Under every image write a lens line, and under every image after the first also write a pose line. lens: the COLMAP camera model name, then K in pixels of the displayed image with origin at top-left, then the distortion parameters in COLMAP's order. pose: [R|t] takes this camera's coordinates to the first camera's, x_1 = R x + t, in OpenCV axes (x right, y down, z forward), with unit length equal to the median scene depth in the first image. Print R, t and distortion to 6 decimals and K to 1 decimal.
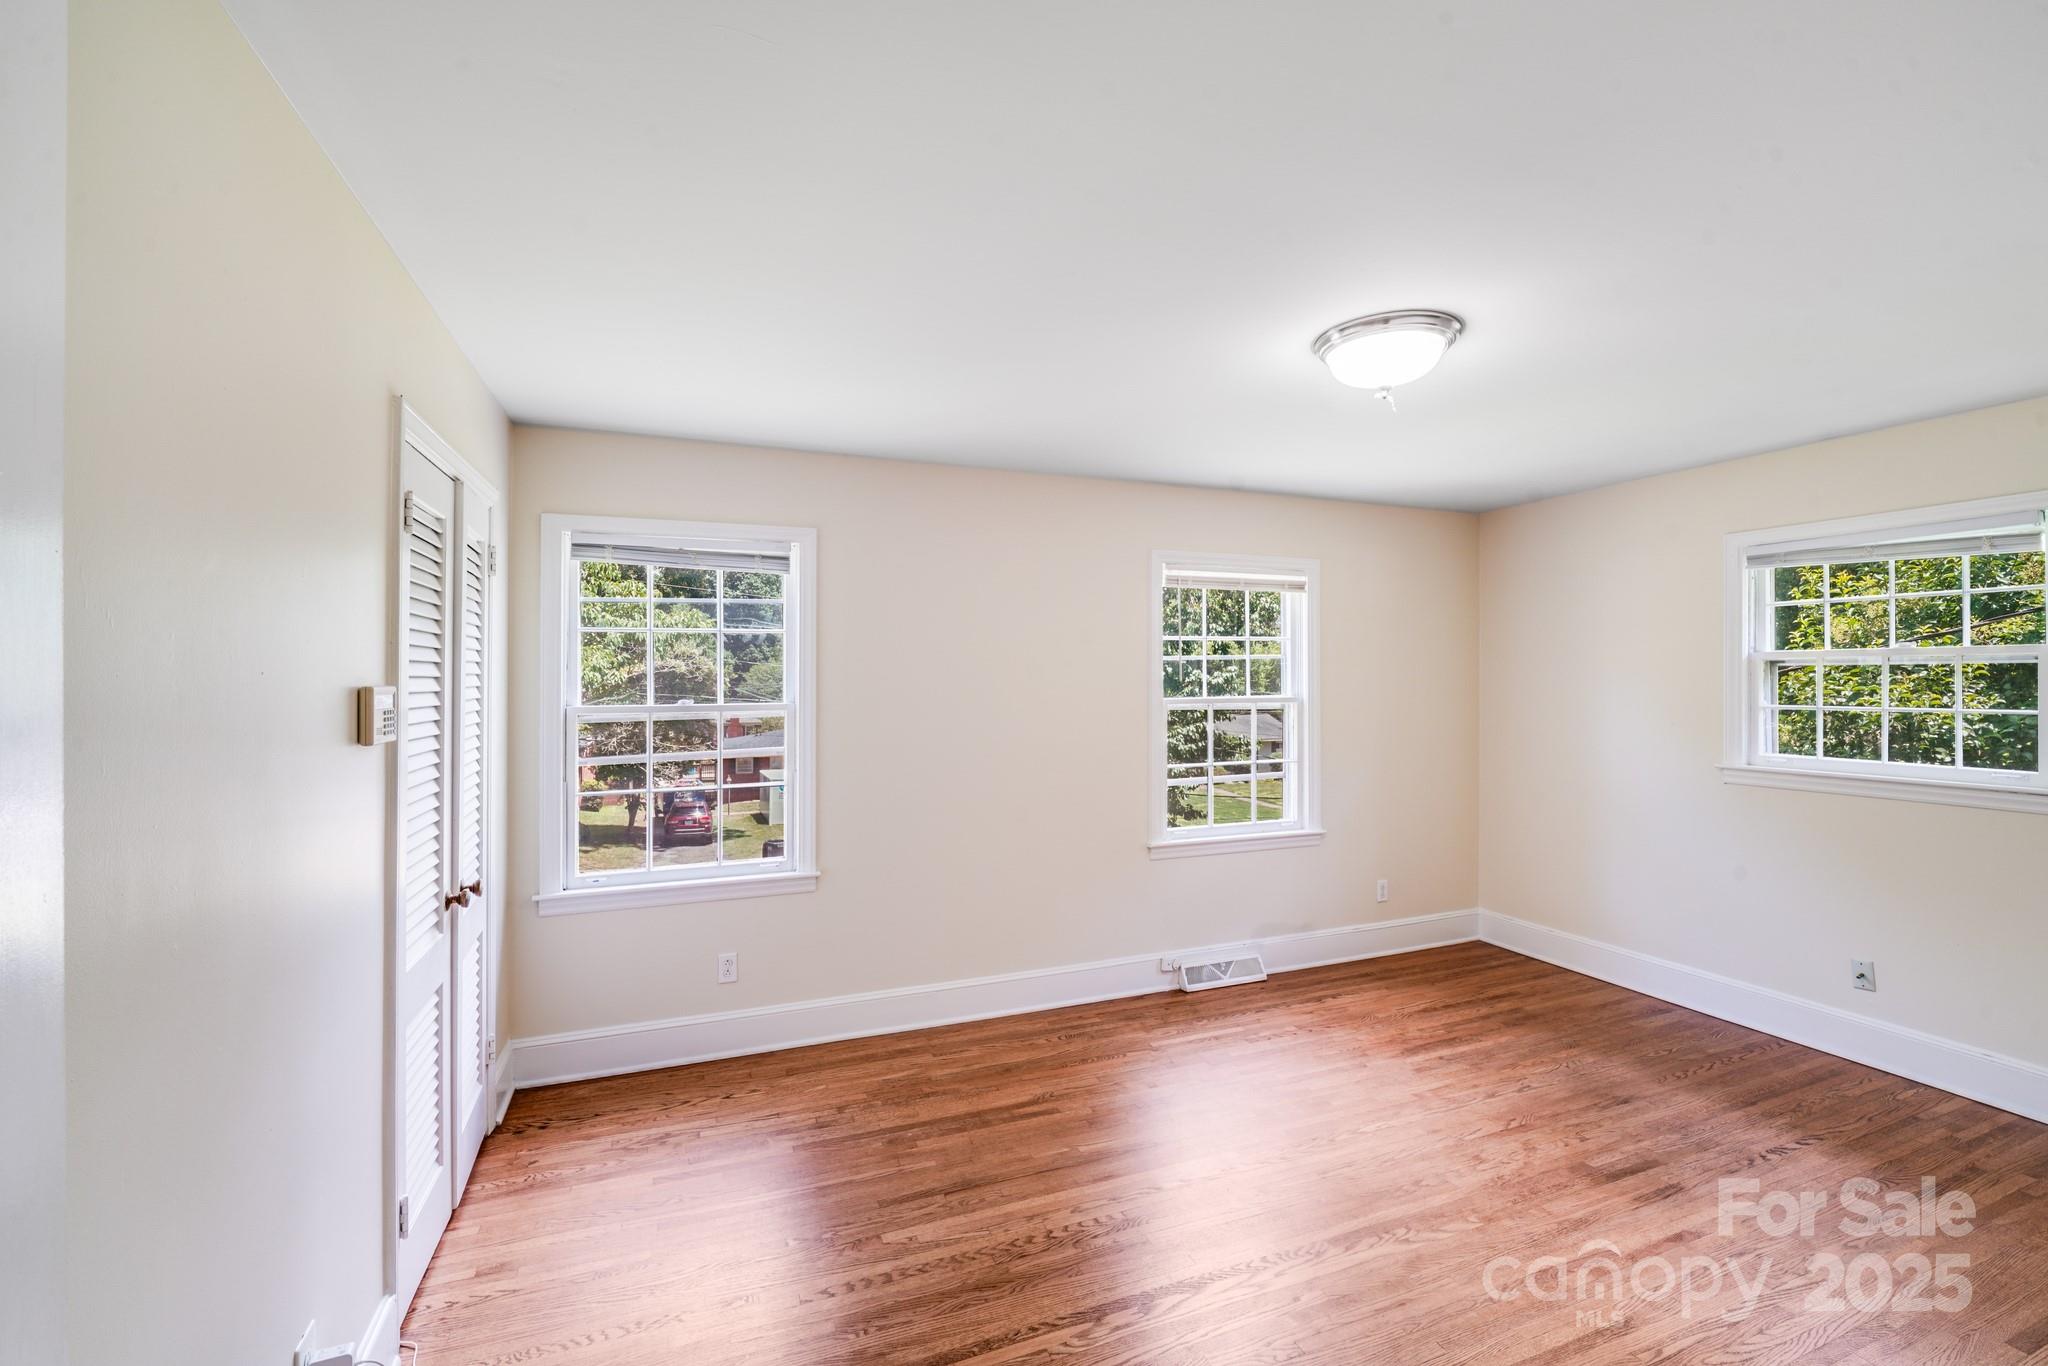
lens RADIAL K [[852.8, 0, 1028.6], [0, 852.8, 648.1], [0, 0, 1]] dist [-0.002838, -0.000954]
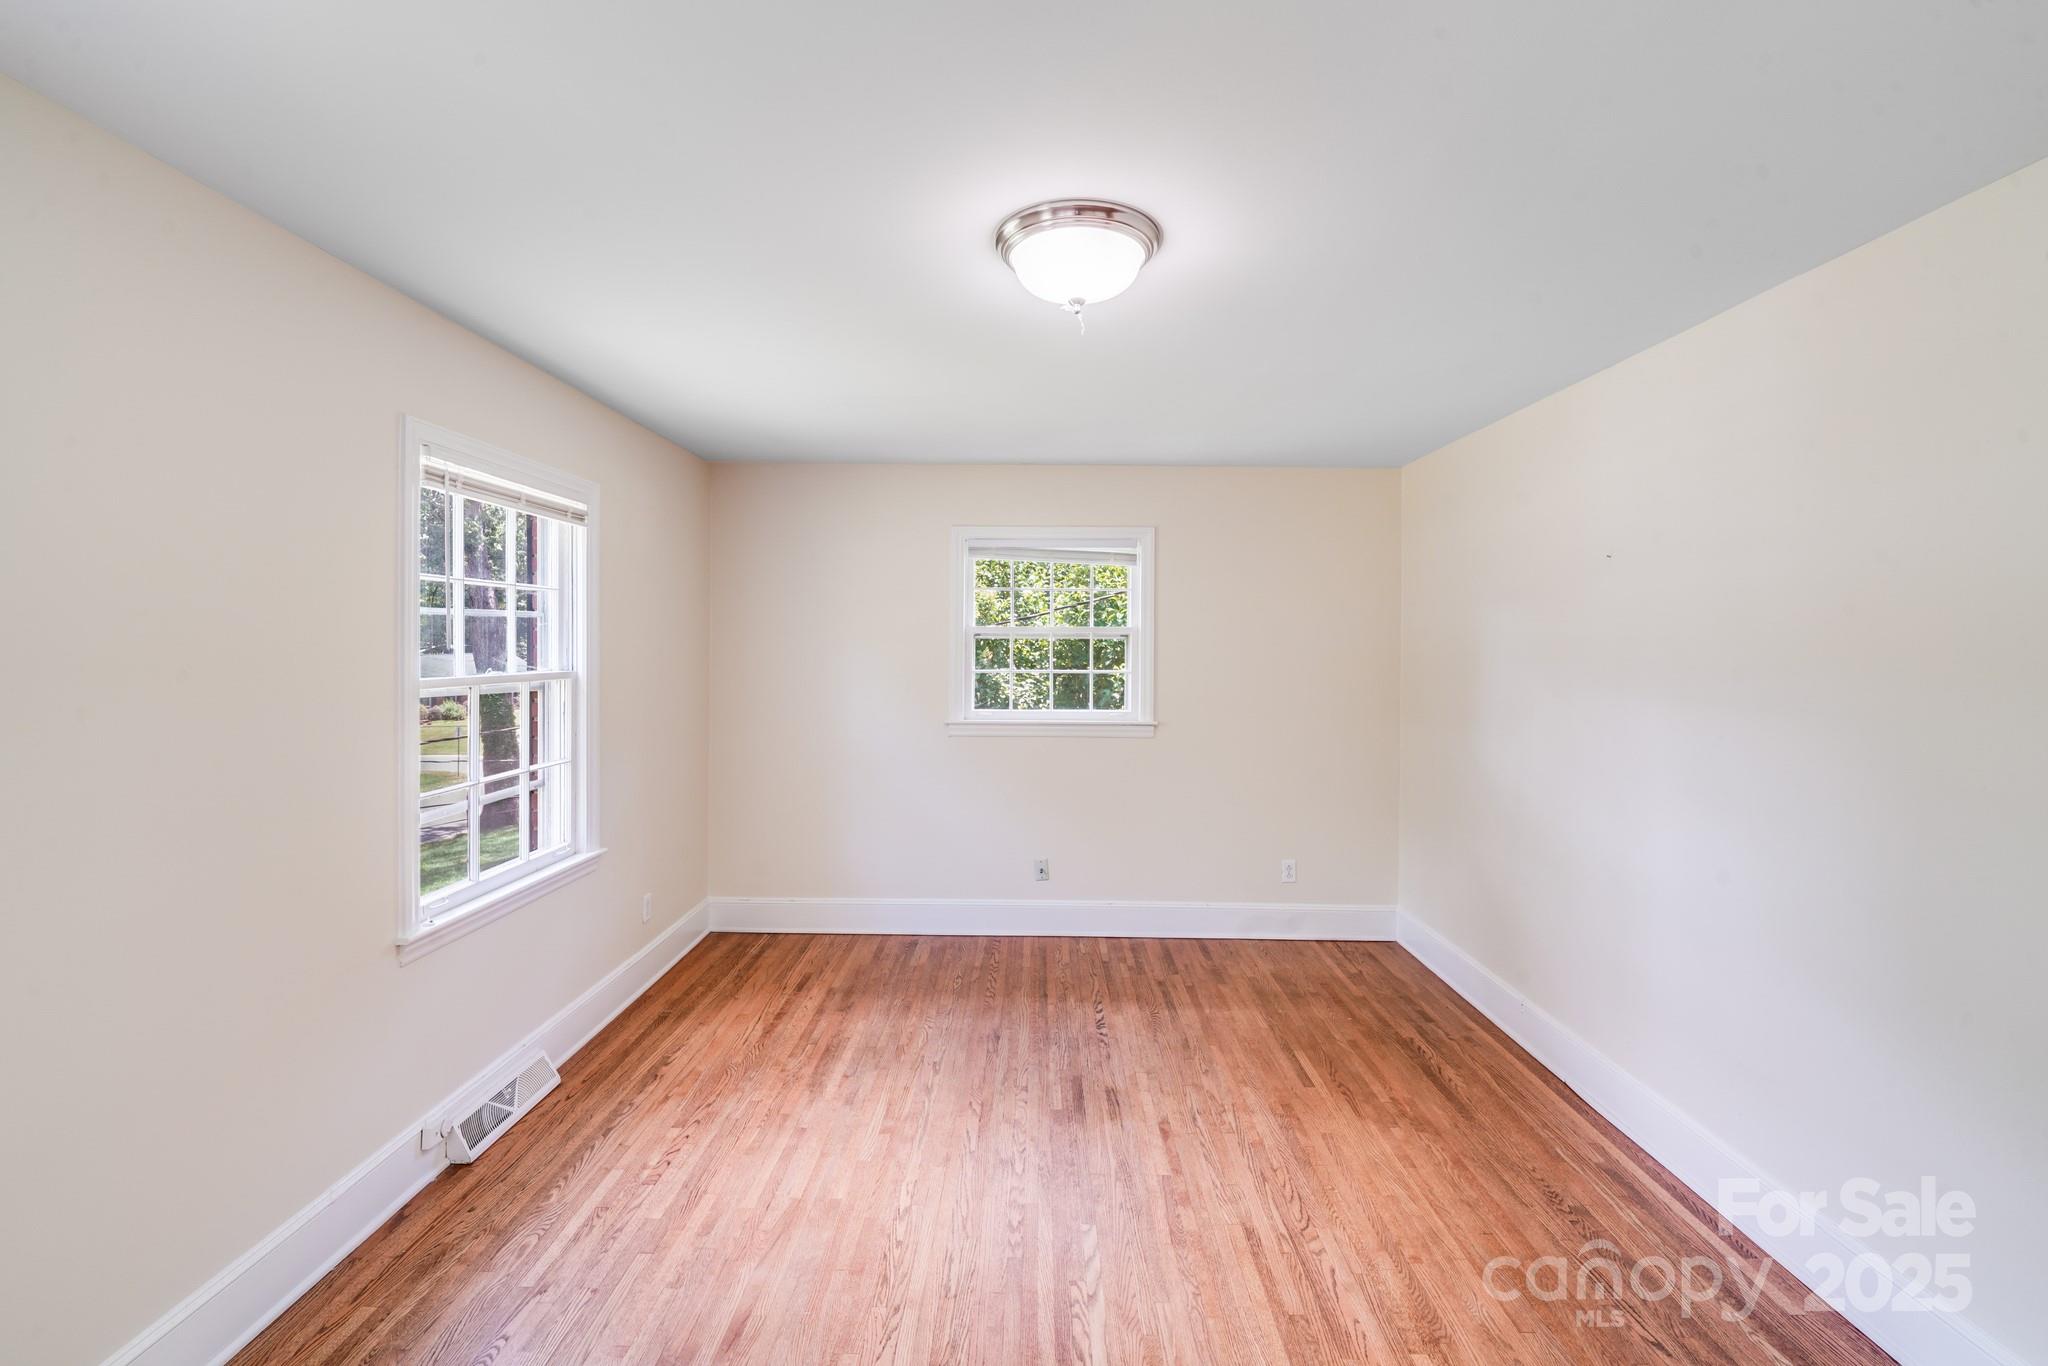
lens RADIAL K [[852.8, 0, 1028.6], [0, 852.8, 648.1], [0, 0, 1]] dist [-0.002838, -0.000954]
pose [[0.397253, -0.000982, 0.917709, -0.219002], [-0.040315, 0.999015, 0.018520, 0.010877], [-0.916823, -0.044355, 0.396822, 0.428290]]
